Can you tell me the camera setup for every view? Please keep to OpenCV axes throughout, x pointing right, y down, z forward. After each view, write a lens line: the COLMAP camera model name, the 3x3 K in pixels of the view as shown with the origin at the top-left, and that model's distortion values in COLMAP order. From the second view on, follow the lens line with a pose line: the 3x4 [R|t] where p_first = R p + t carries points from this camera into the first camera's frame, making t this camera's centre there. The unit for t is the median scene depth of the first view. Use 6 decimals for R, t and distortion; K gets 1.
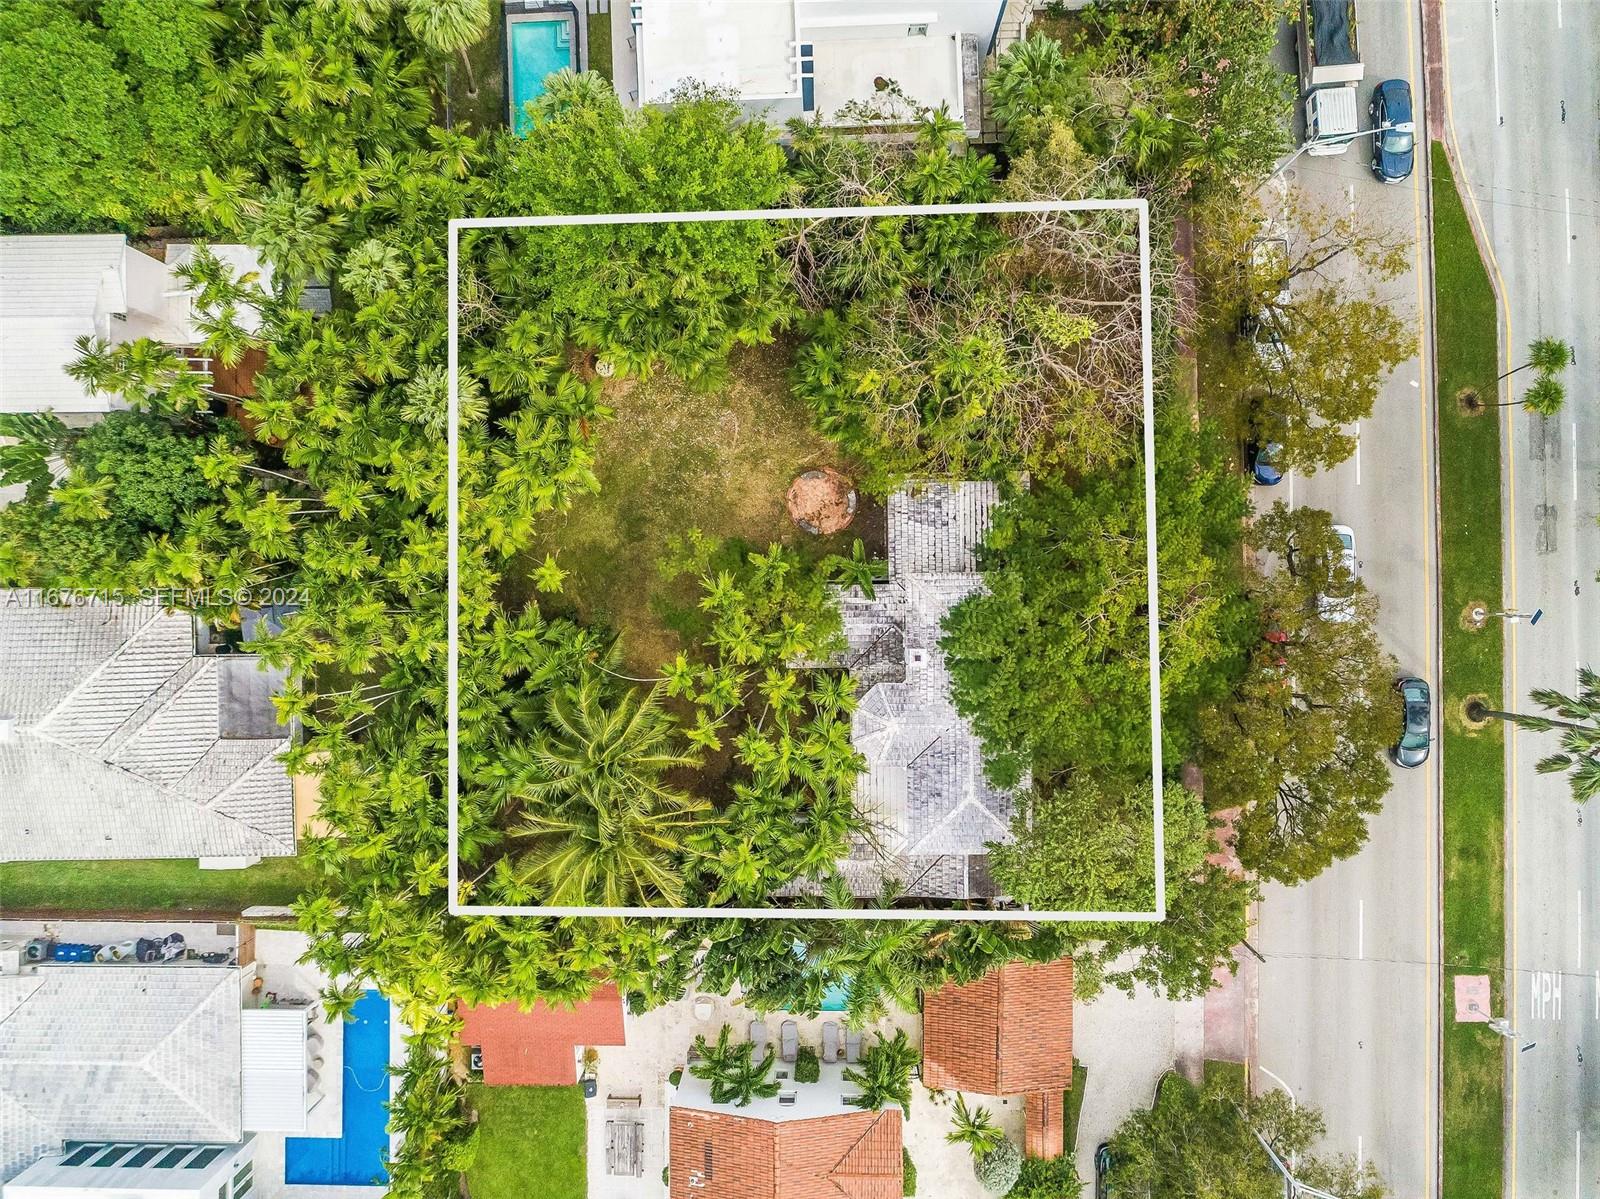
lens RADIAL K [[1210.0, 0, 800.0], [0, 1210.0, 599.5], [0, 0, 1]] dist [-0.018426, 0.008329]
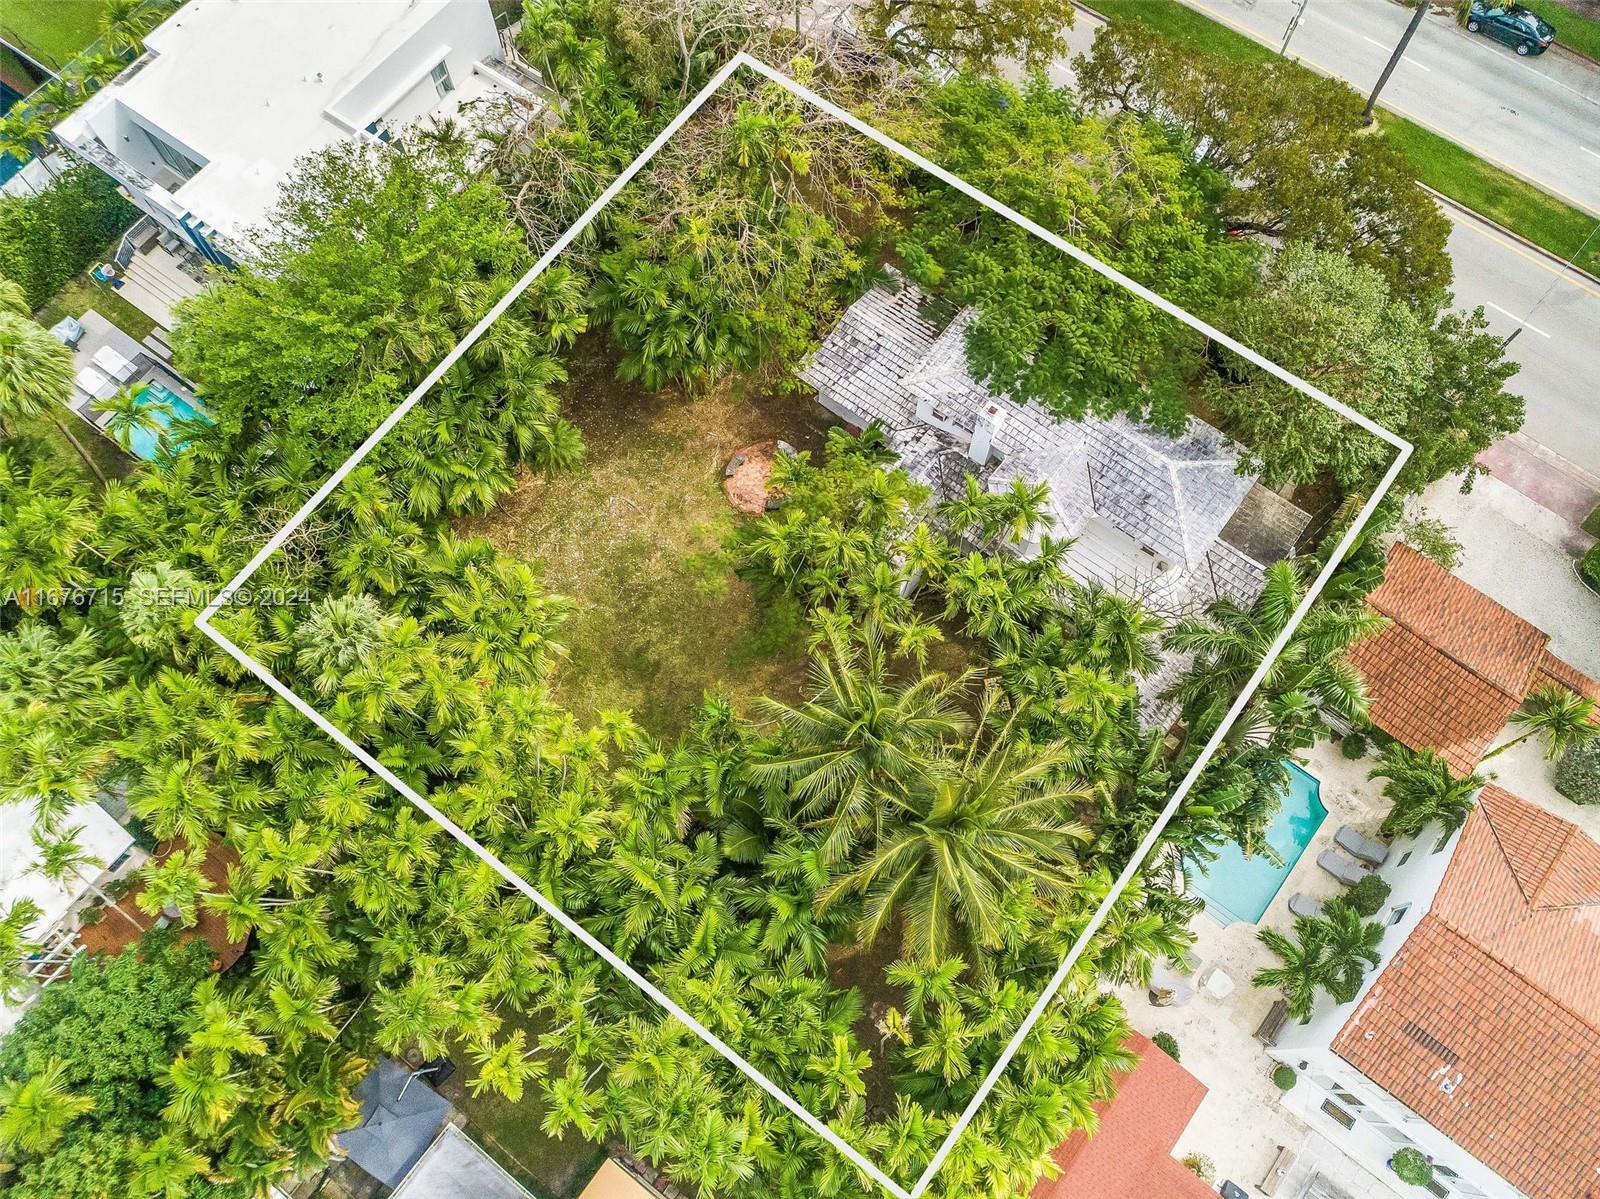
lens RADIAL K [[1210.0, 0, 800.0], [0, 1210.0, 599.5], [0, 0, 1]] dist [-0.018426, 0.008329]
pose [[0.616995, -0.729141, 0.296091, -0.301560], [0.786966, 0.571061, -0.233612, 0.198645], [0.001250, 0.377151, 0.926151, 0.276920]]
